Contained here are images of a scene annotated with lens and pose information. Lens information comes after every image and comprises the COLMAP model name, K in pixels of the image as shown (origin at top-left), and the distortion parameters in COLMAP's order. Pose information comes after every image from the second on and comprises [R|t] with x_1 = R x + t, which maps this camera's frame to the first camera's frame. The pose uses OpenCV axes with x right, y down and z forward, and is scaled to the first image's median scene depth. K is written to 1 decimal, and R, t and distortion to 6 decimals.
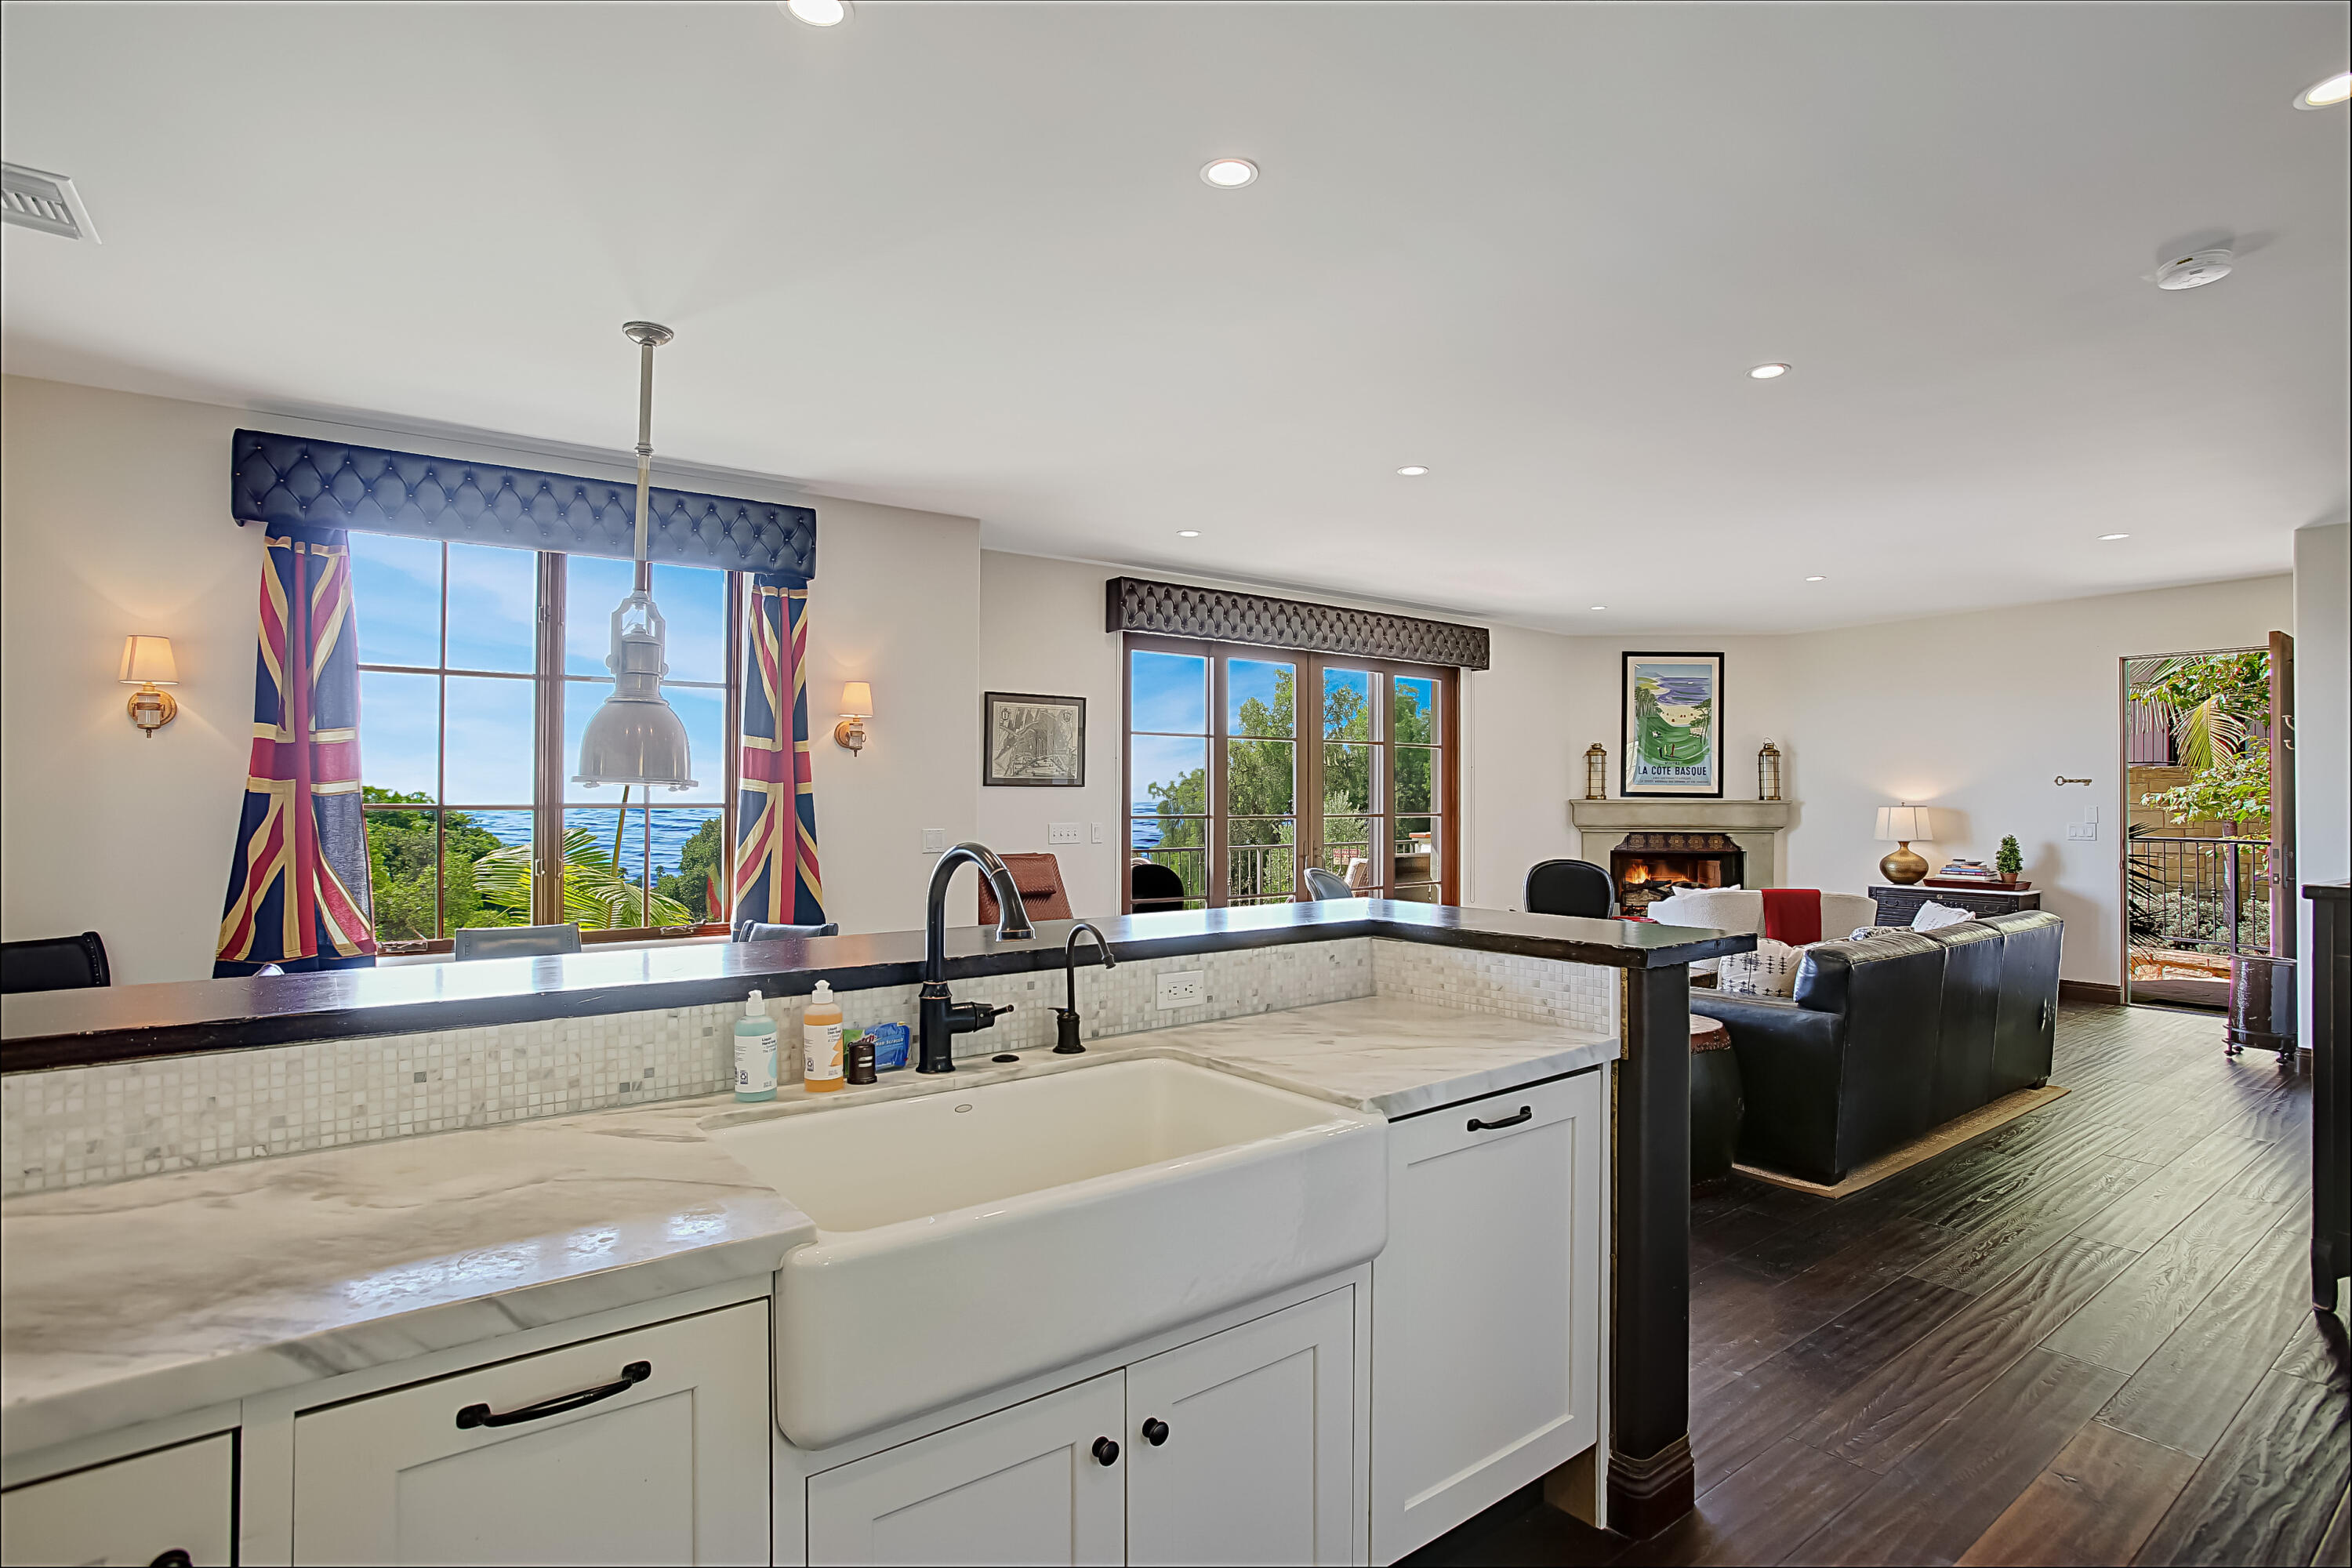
lens RADIAL K [[1194.6, 0, 1176.0], [0, 1194.6, 784.0], [0, 0, 1]] dist [-0.102627, 0.089563]
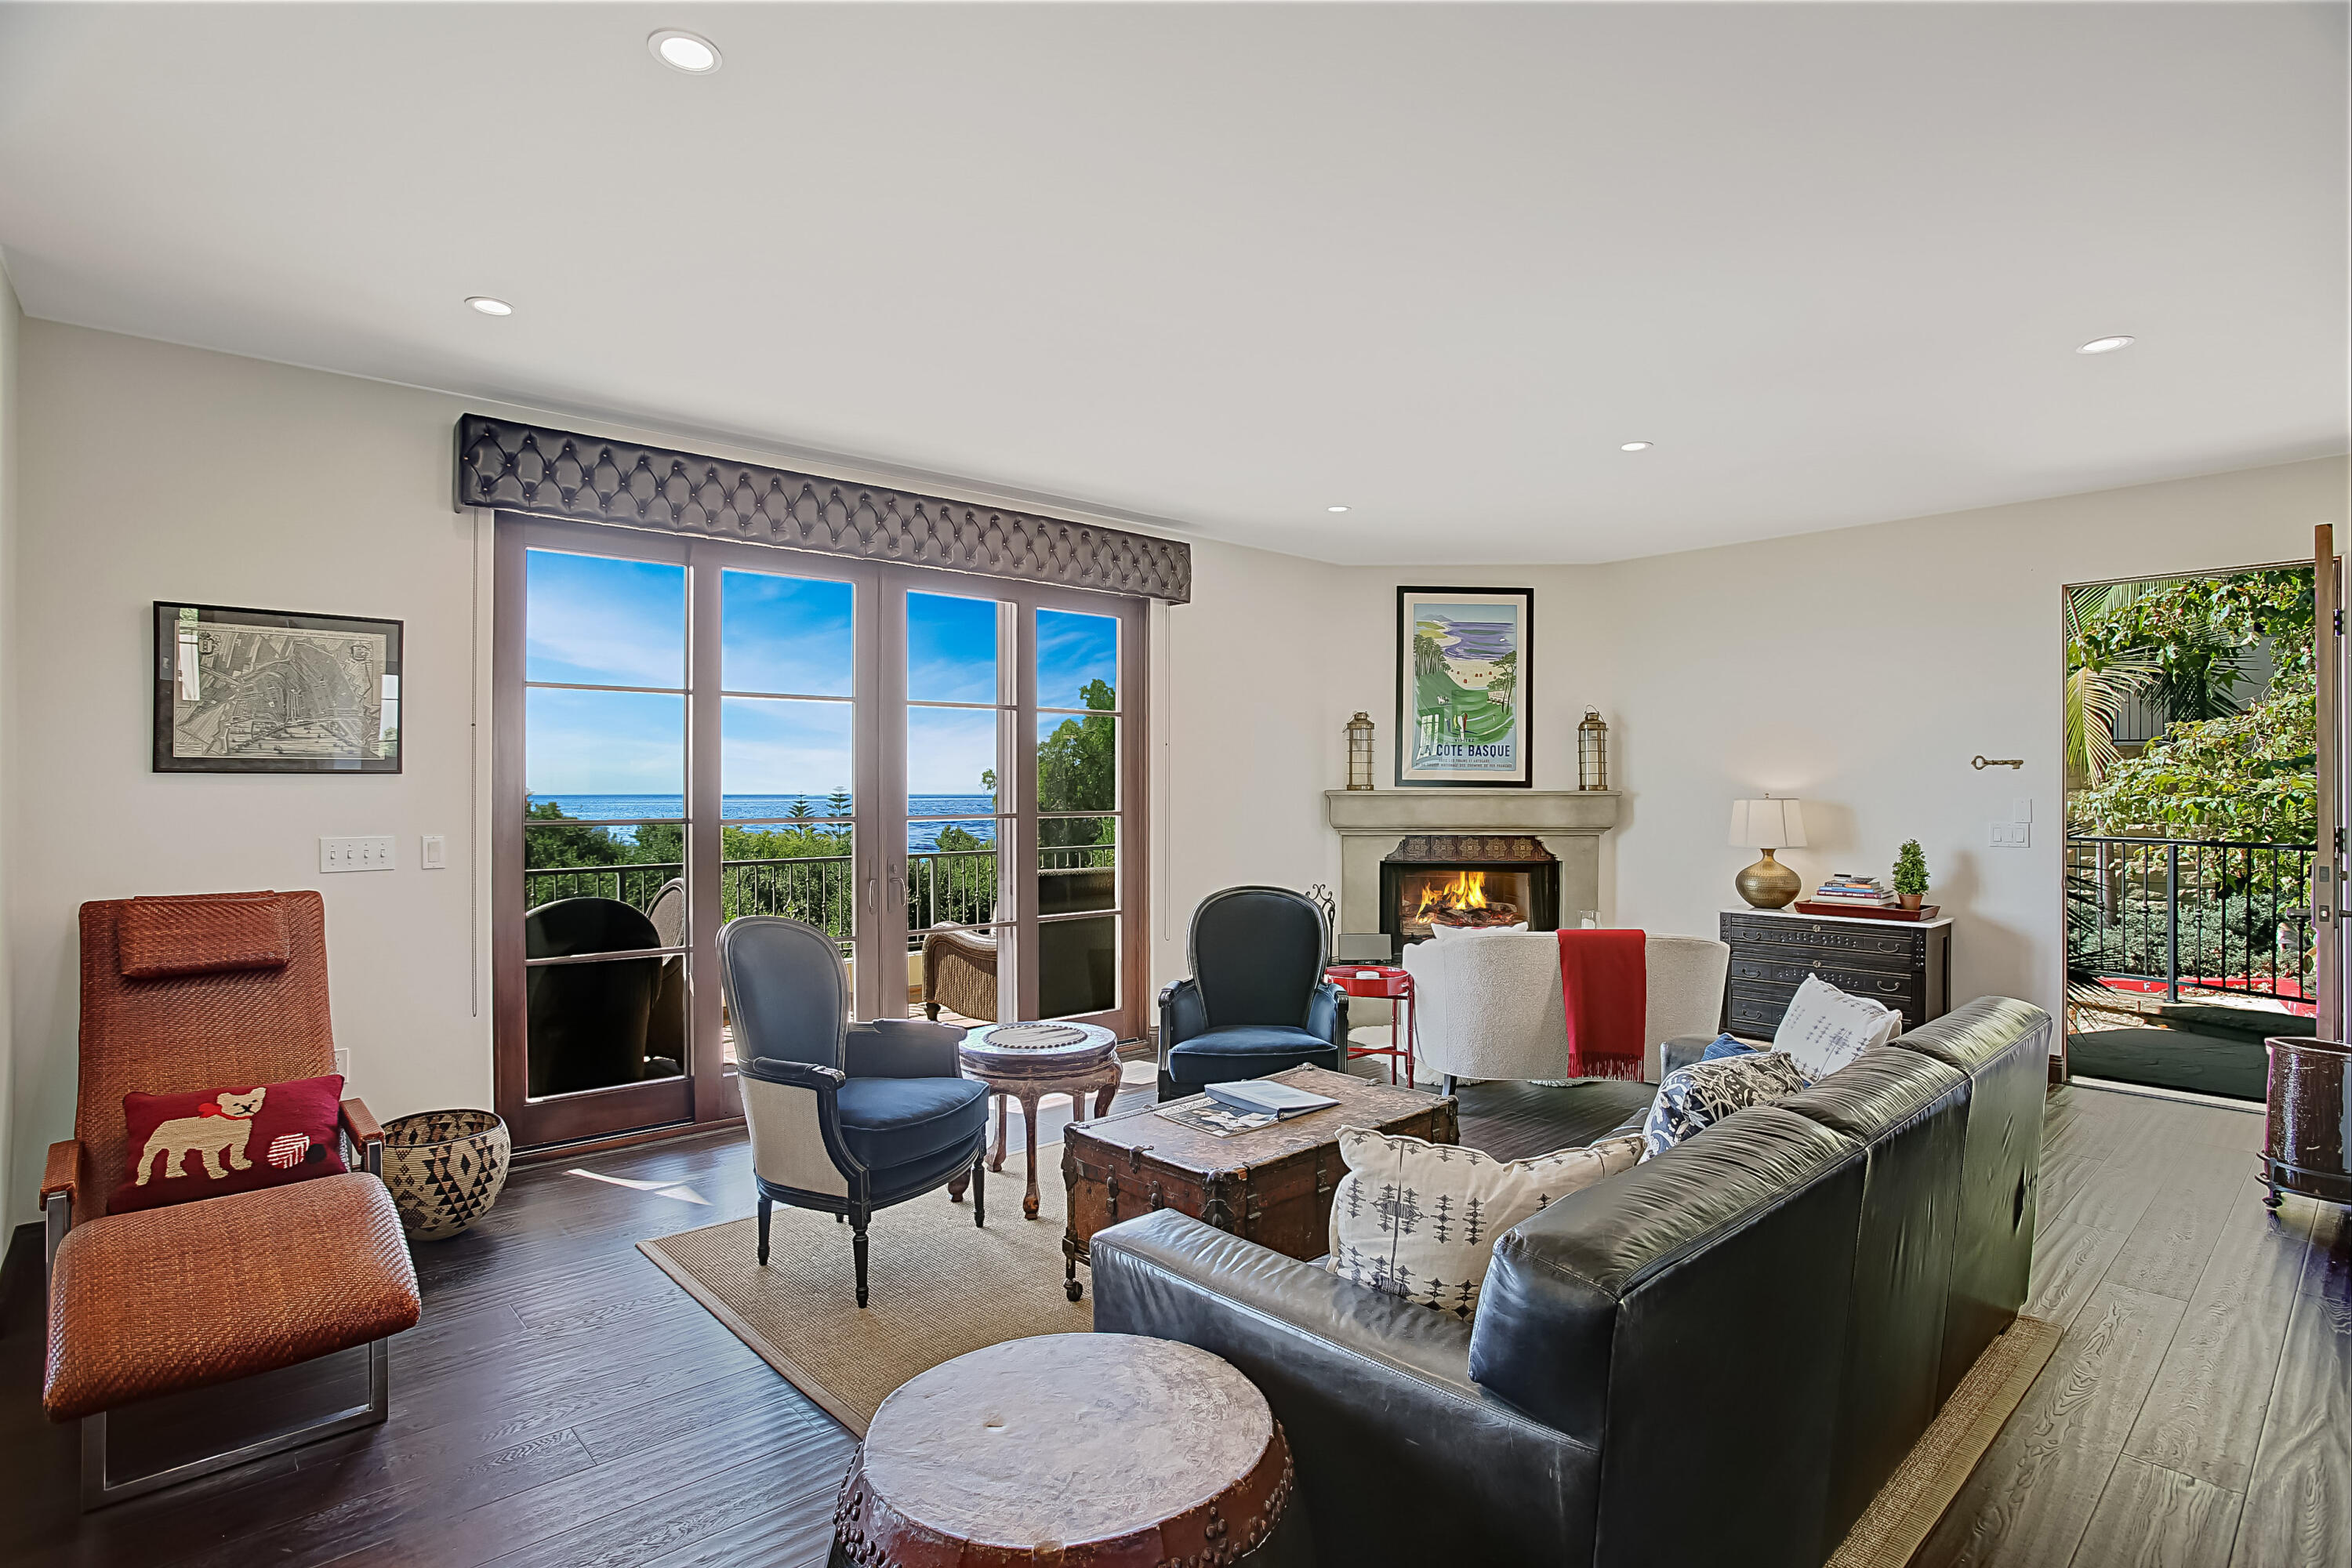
lens RADIAL K [[1194.6, 0, 1176.0], [0, 1194.6, 784.0], [0, 0, 1]] dist [-0.102627, 0.089563]
pose [[0.995752, -0.003609, 0.092007, 0.200324], [0.002789, 0.999955, 0.009046, 0.002653], [-0.092036, -0.008751, 0.995717, 0.322554]]
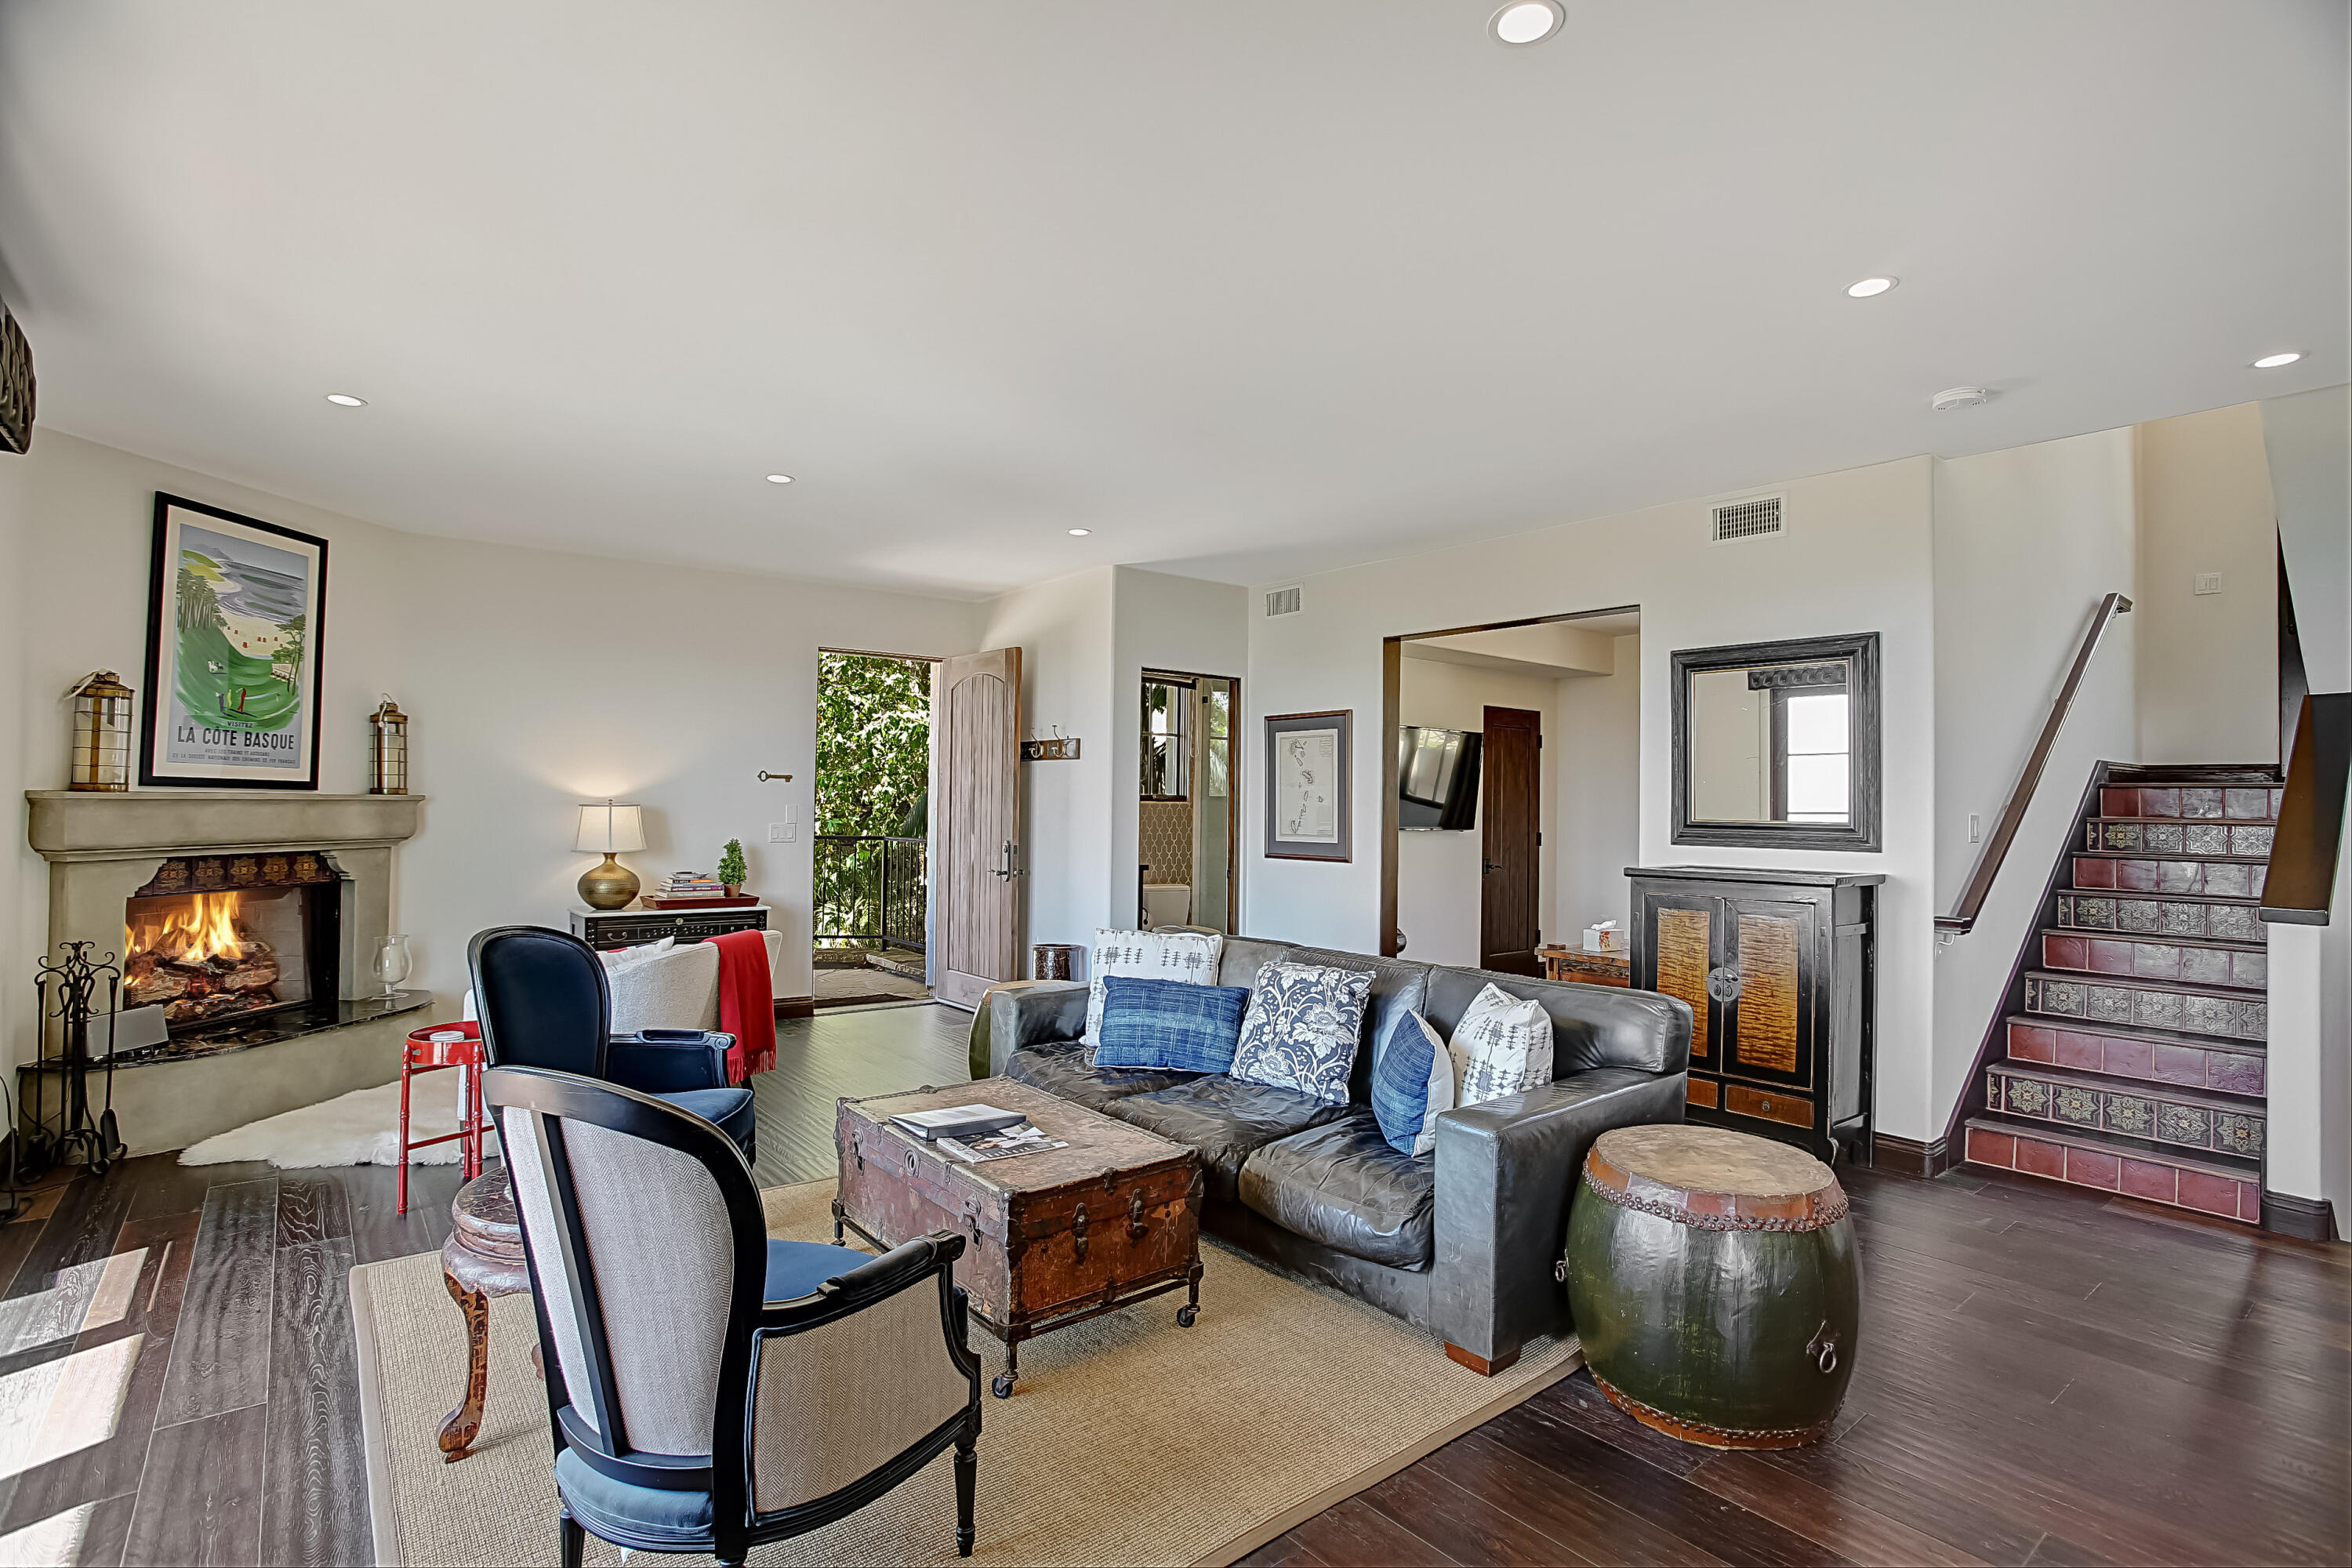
lens RADIAL K [[1168.0, 0, 1167.7], [0, 1168.0, 800.0], [0, 0, 1]] dist [-0.069991, 0.049751]
pose [[-0.032406, -0.005160, 0.999461, -0.126989], [-0.029614, 0.999553, 0.004200, 0.002261], [-0.999036, -0.029462, -0.032544, 0.672533]]
